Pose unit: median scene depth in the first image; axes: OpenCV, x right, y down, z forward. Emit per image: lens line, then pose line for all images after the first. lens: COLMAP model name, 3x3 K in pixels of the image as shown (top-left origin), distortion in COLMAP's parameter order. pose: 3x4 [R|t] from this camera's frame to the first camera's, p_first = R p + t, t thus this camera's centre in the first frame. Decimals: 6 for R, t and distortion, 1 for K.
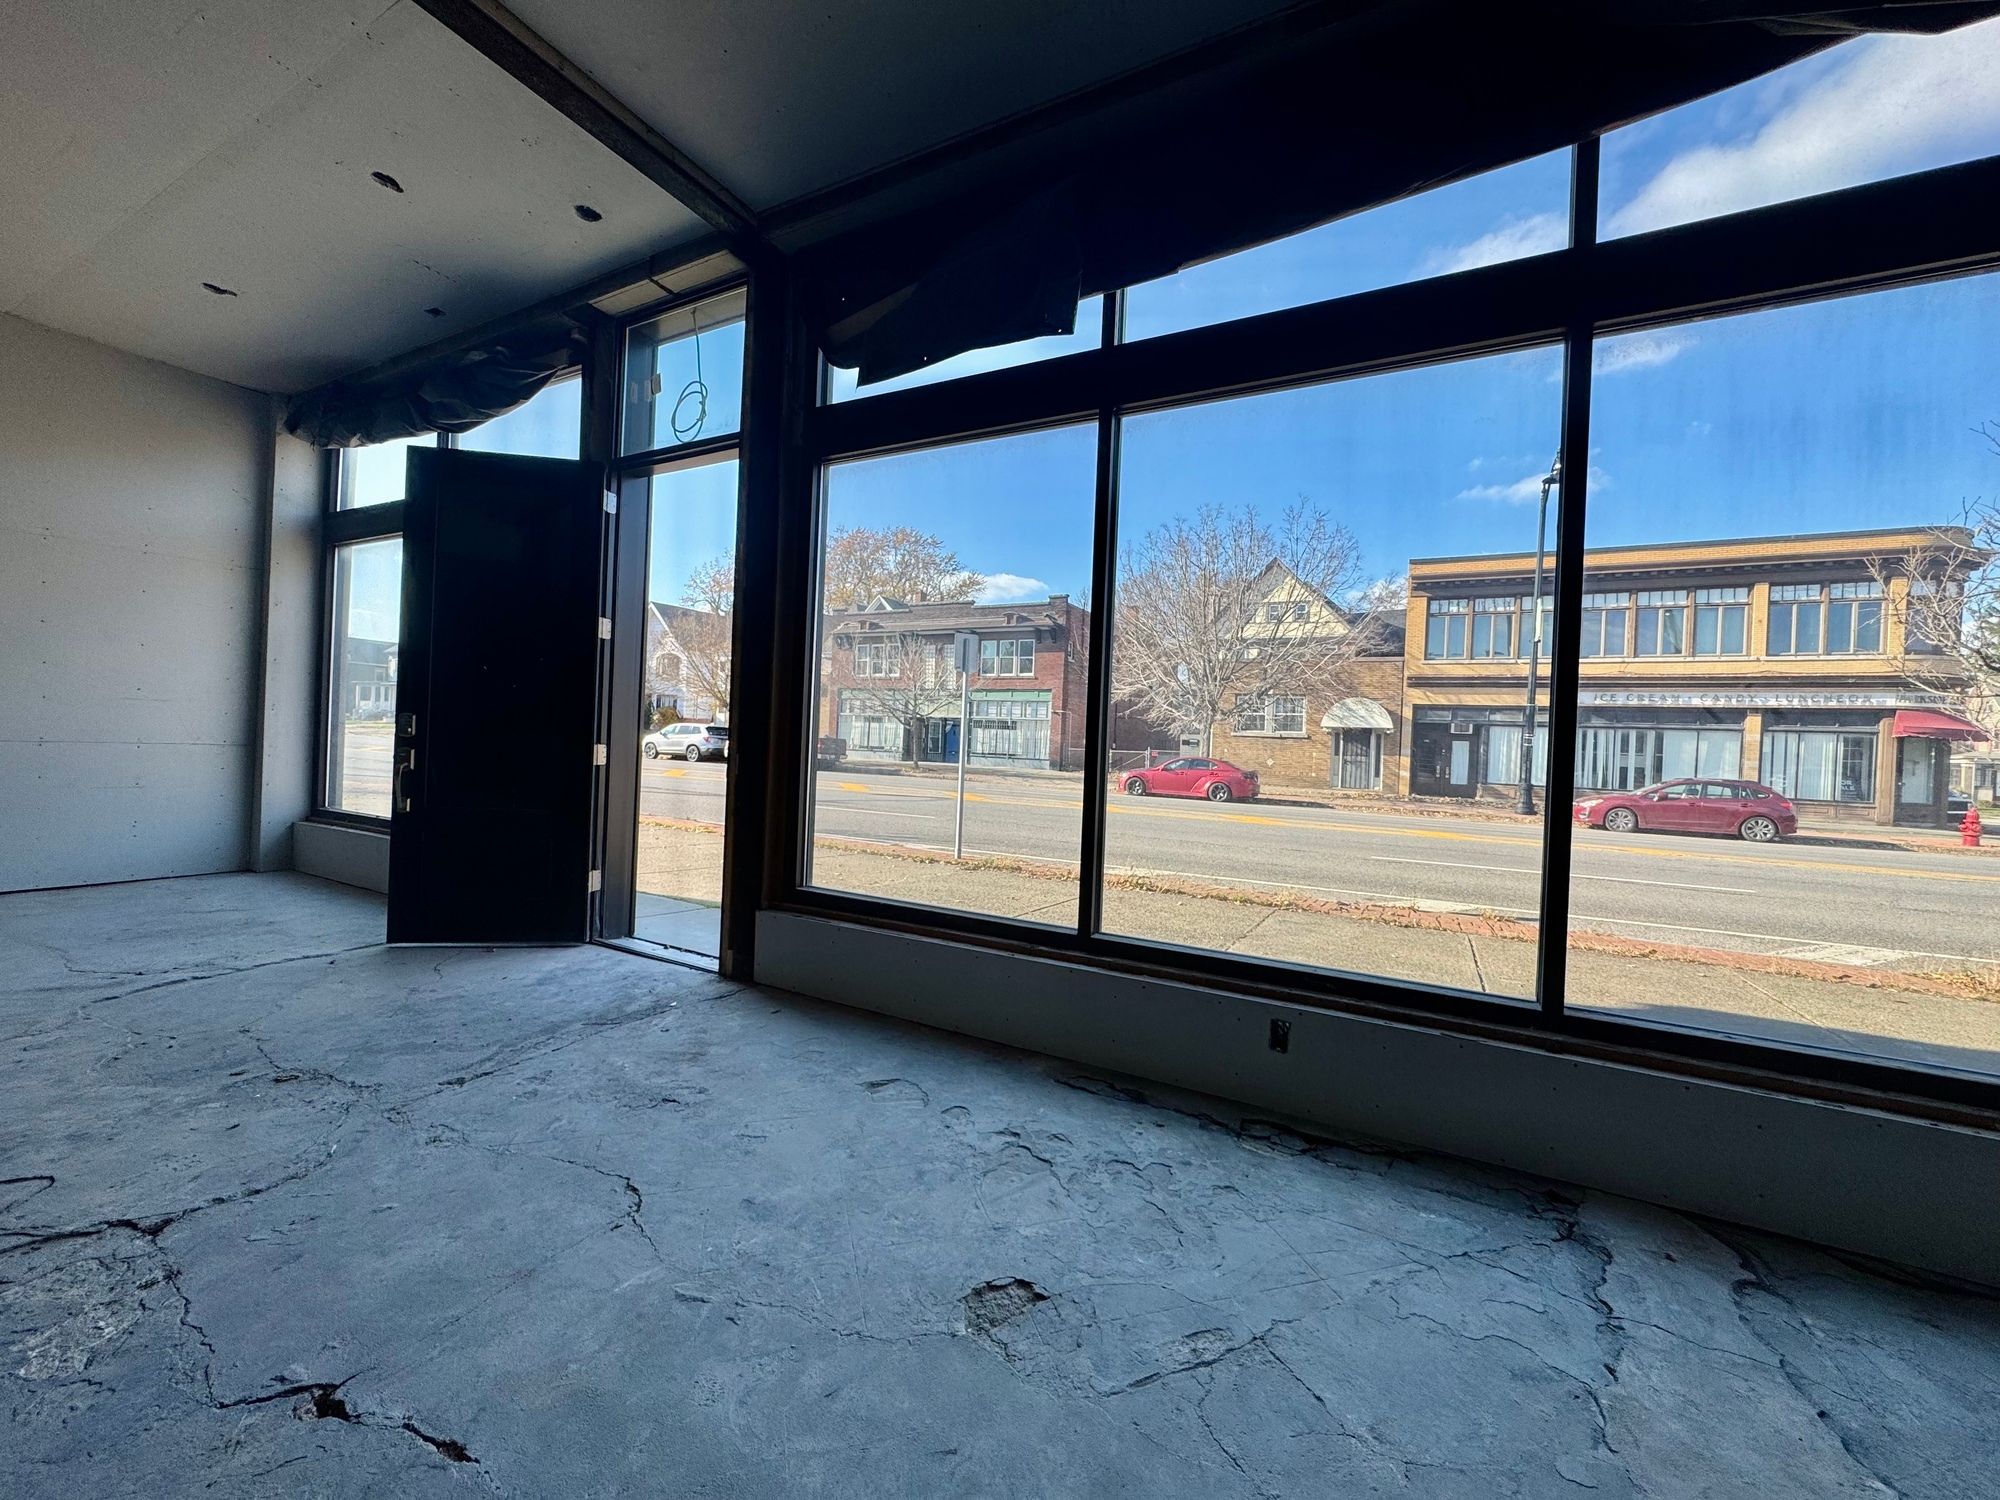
lens RADIAL K [[792.6, 0, 997.1], [0, 792.6, 749.7], [0, 0, 1]] dist [-0.003623, 0.000526]
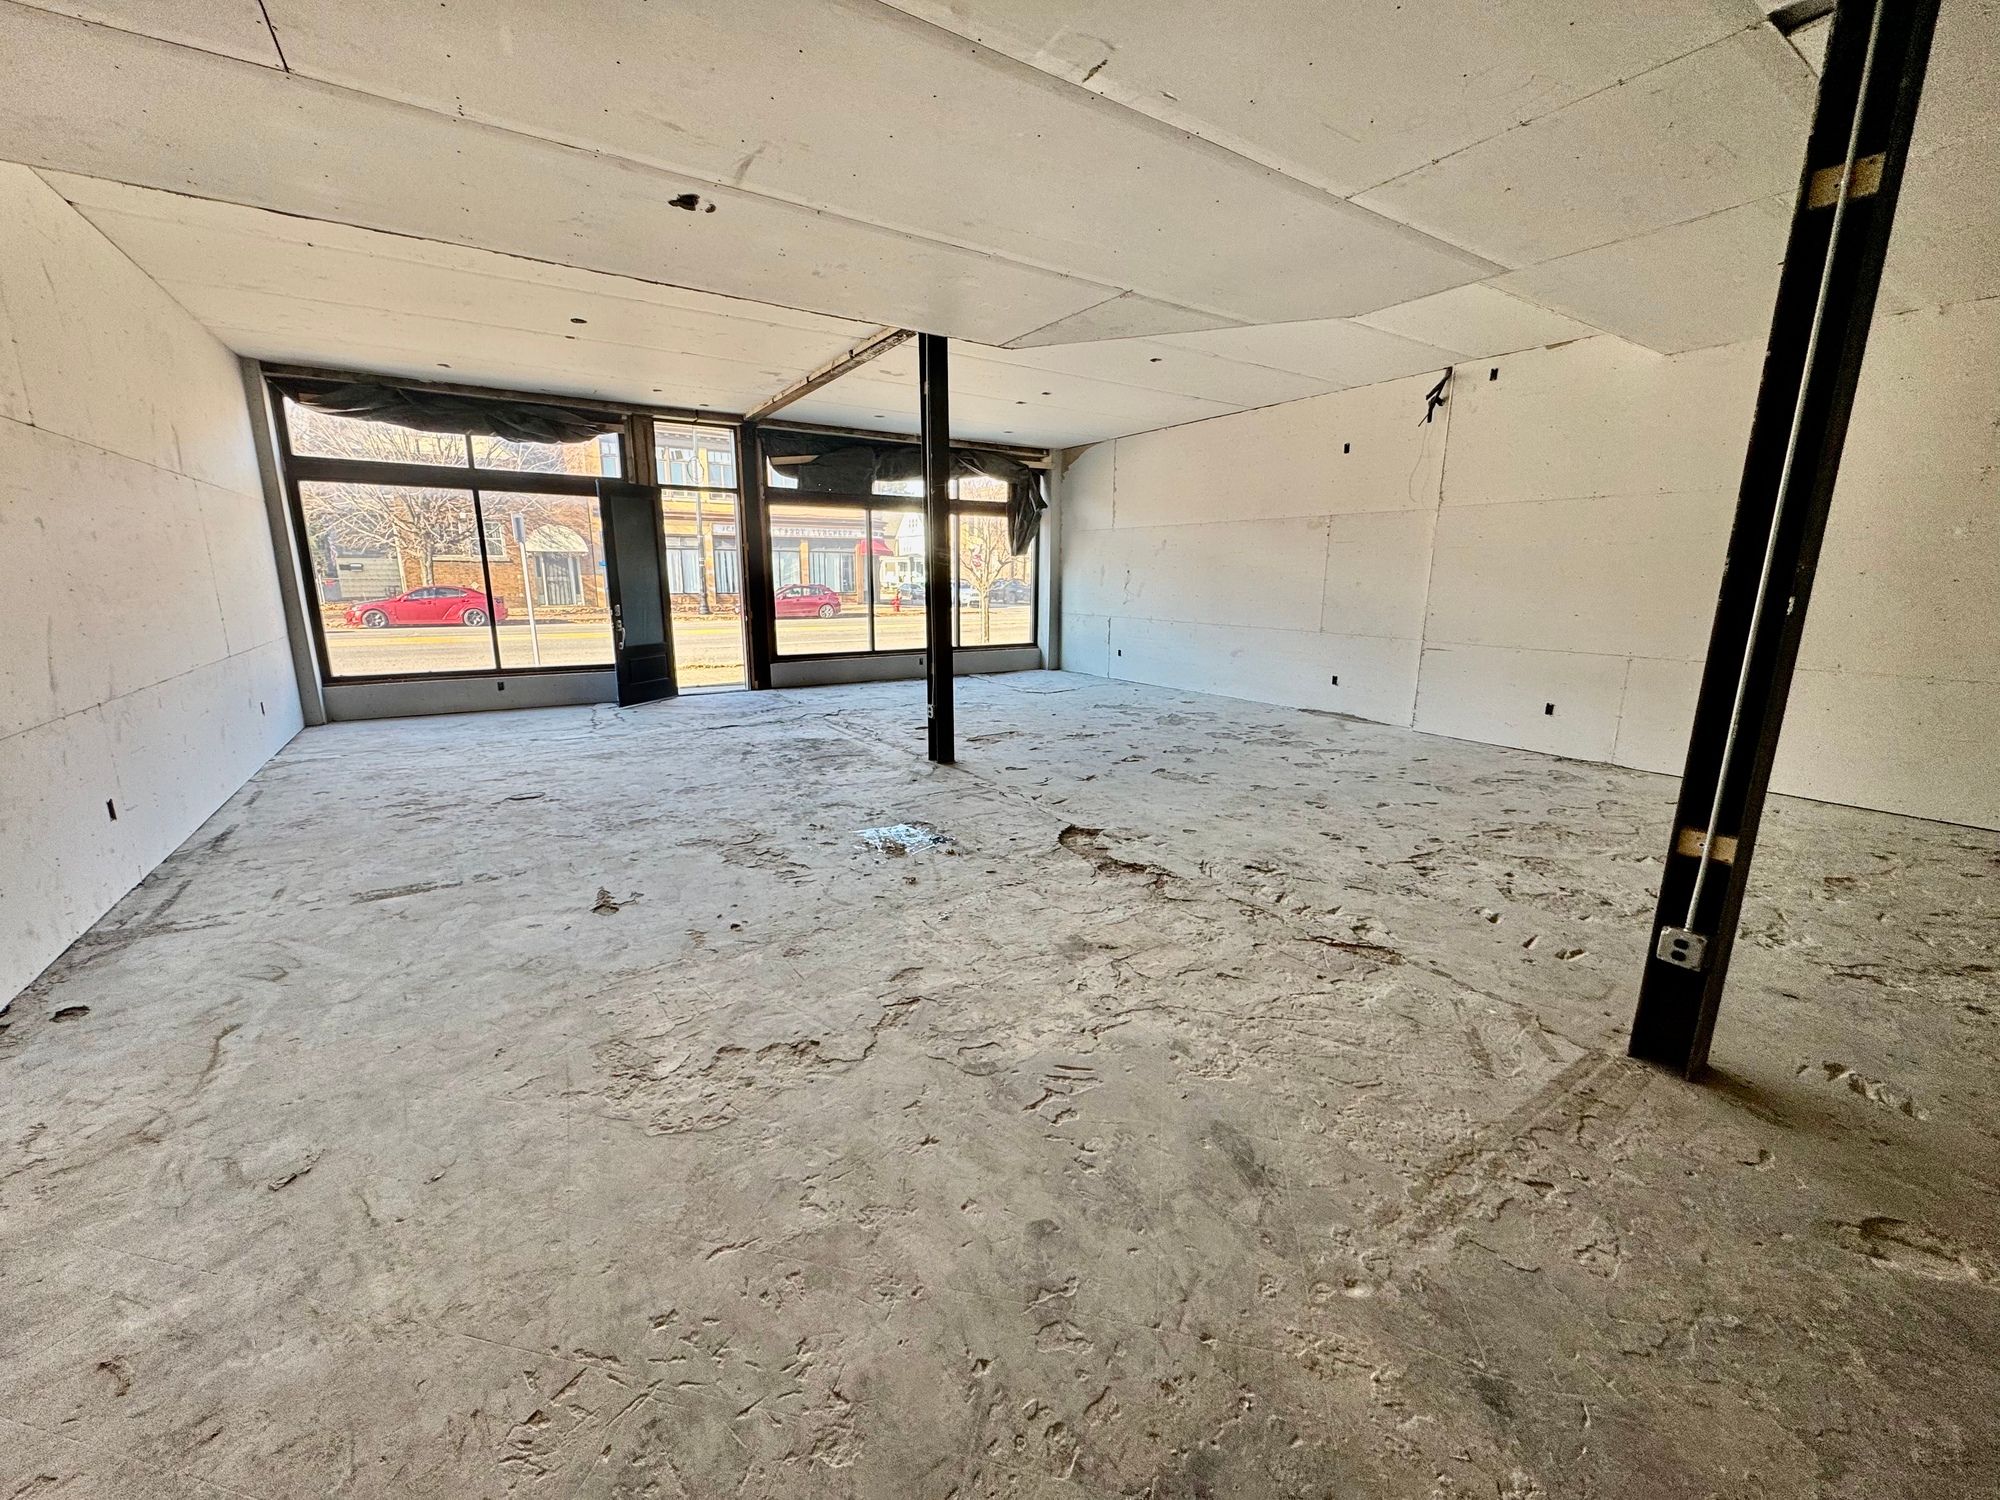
lens RADIAL K [[792.6, 0, 997.1], [0, 792.6, 749.7], [0, 0, 1]] dist [-0.003623, 0.000526]
pose [[0.475331, -0.229393, 0.849376, -2.024120], [0.019419, 0.967912, 0.250539, -0.174132], [-0.879593, -0.102595, 0.464533, -0.943597]]
